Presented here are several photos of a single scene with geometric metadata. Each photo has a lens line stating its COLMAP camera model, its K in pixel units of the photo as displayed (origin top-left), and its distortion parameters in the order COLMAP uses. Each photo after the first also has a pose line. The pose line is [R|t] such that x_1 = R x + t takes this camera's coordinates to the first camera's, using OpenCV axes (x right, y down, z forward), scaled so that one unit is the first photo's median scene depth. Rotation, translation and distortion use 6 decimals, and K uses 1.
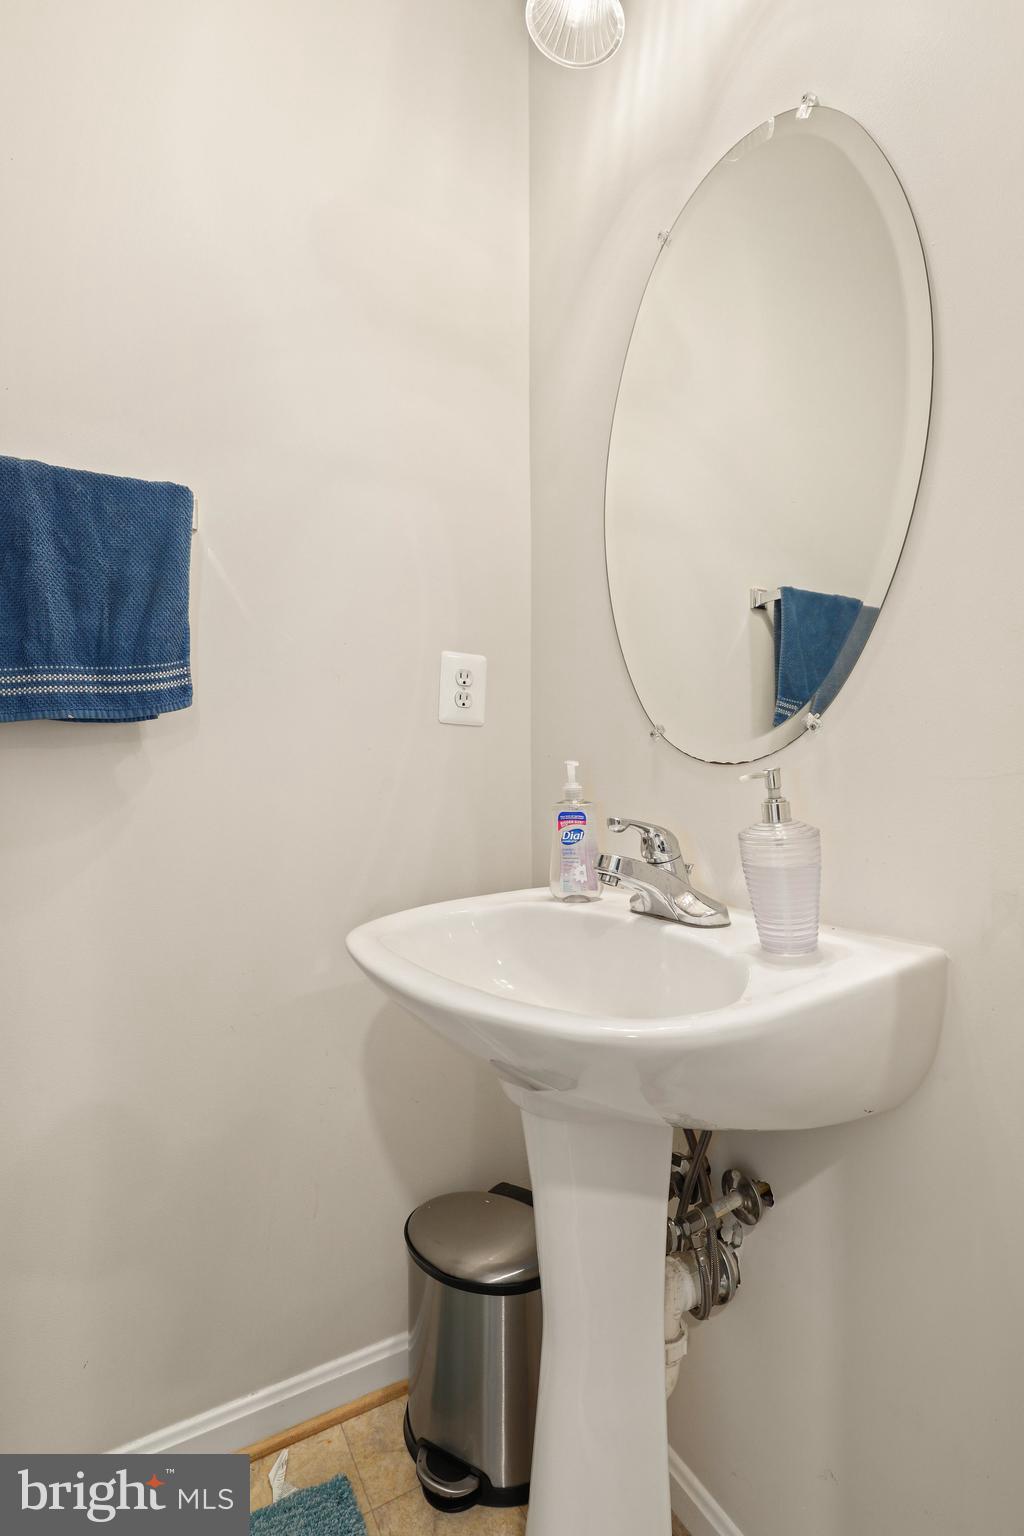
lens RADIAL K [[731.5, 0, 514.8], [0, 731.5, 760.4], [0, 0, 1]] dist [-0.002717, -0.000268]
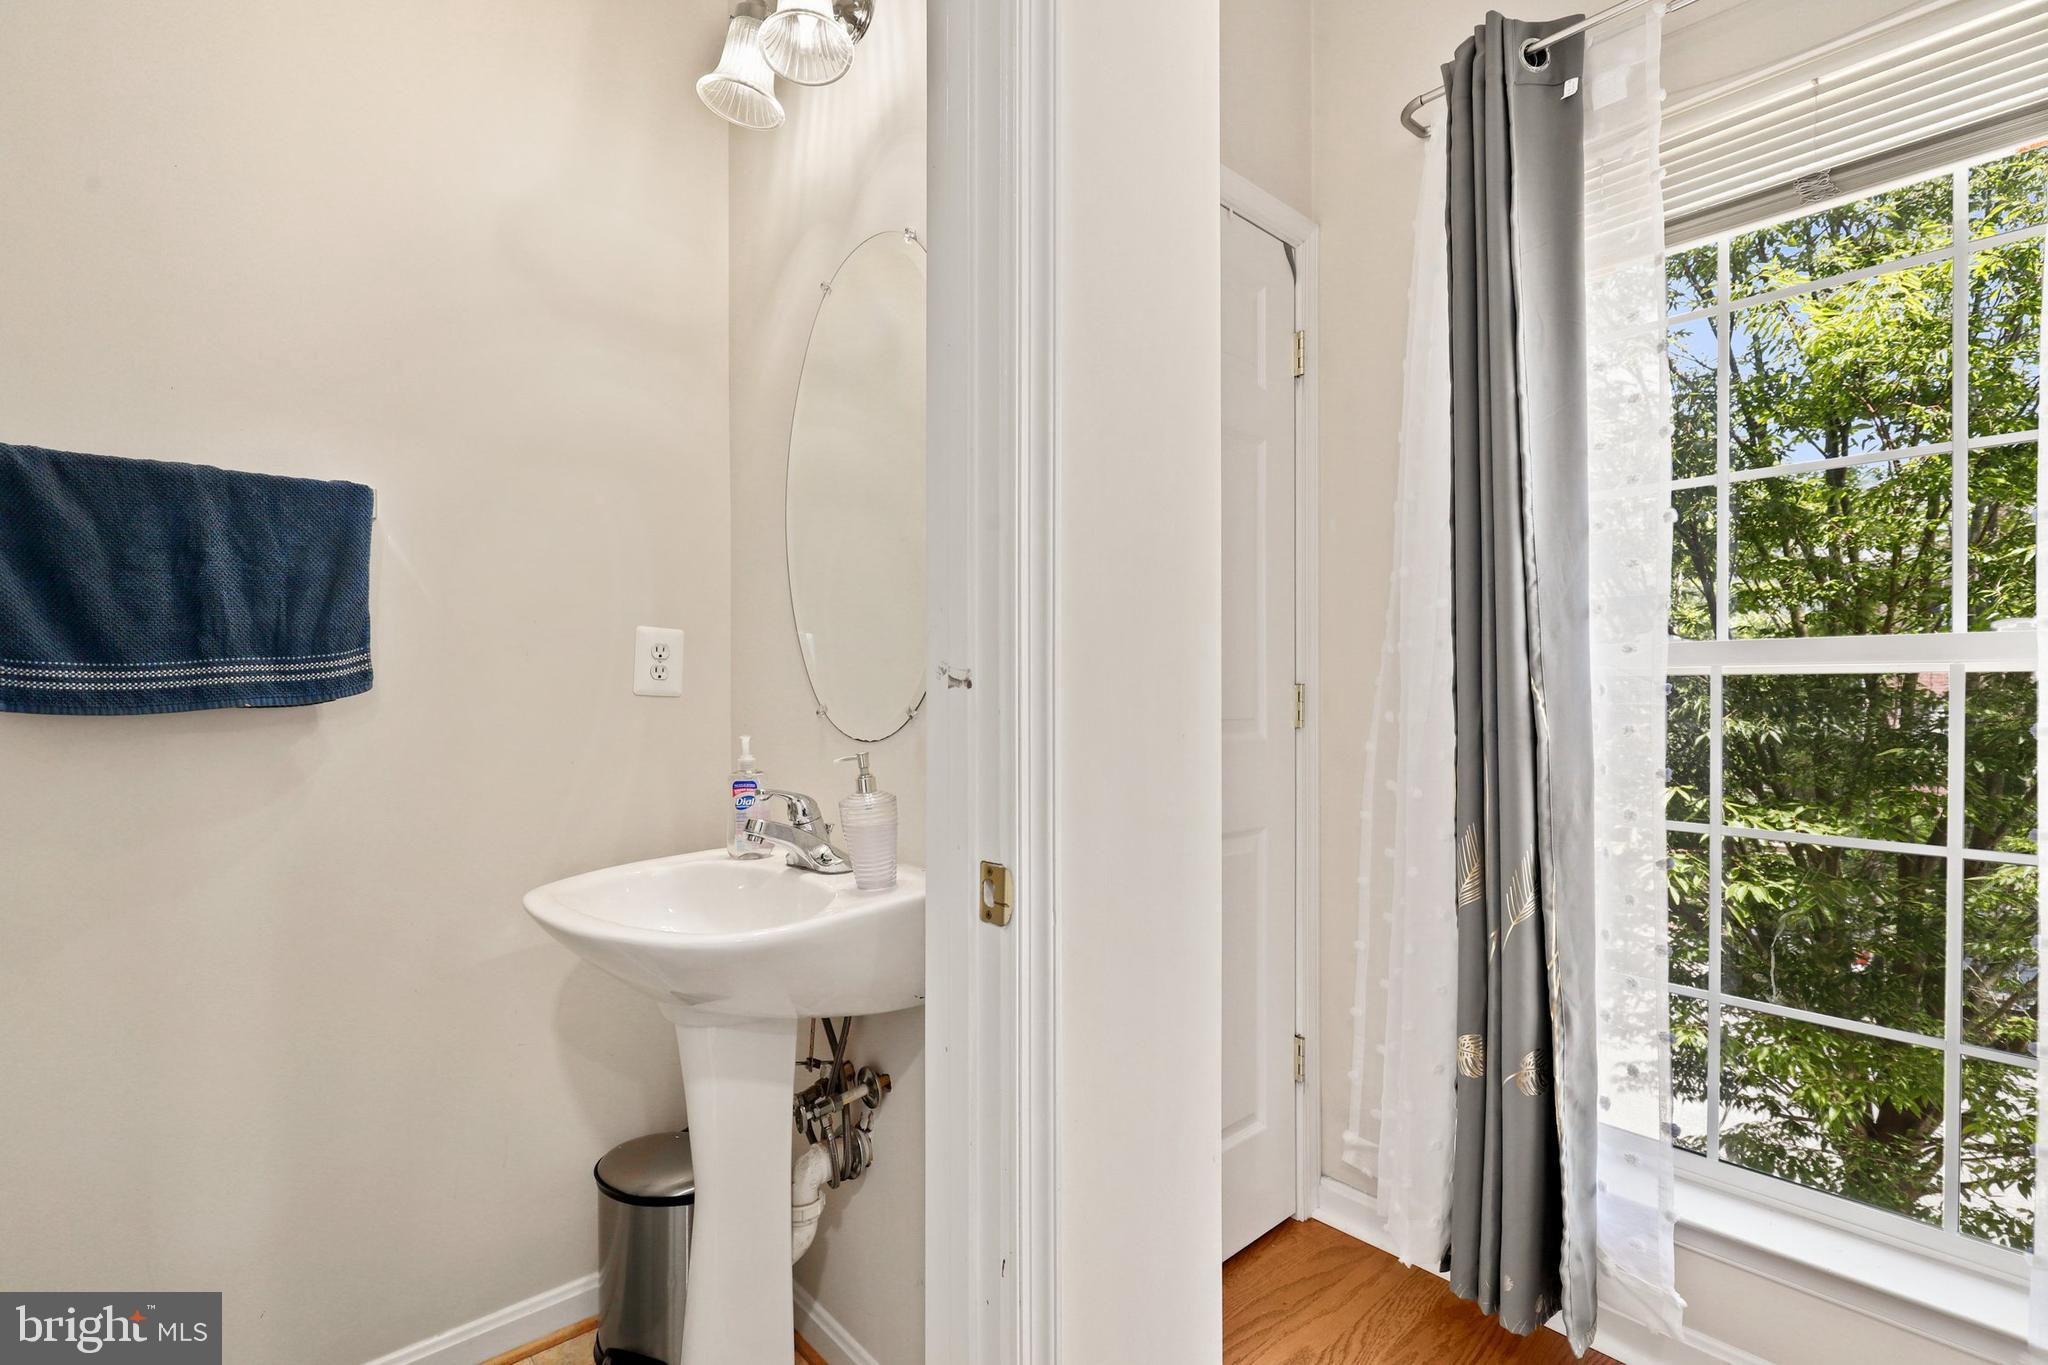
lens RADIAL K [[925.3, 0, 1020.9], [0, 925.3, 691.6], [0, 0, 1]] dist [-0.002040, 0.000020]
pose [[0.977239, -0.001051, 0.212137, 0.208244], [-0.000237, 0.999982, 0.006047, -0.084914], [-0.212139, -0.005960, 0.977221, -0.549302]]
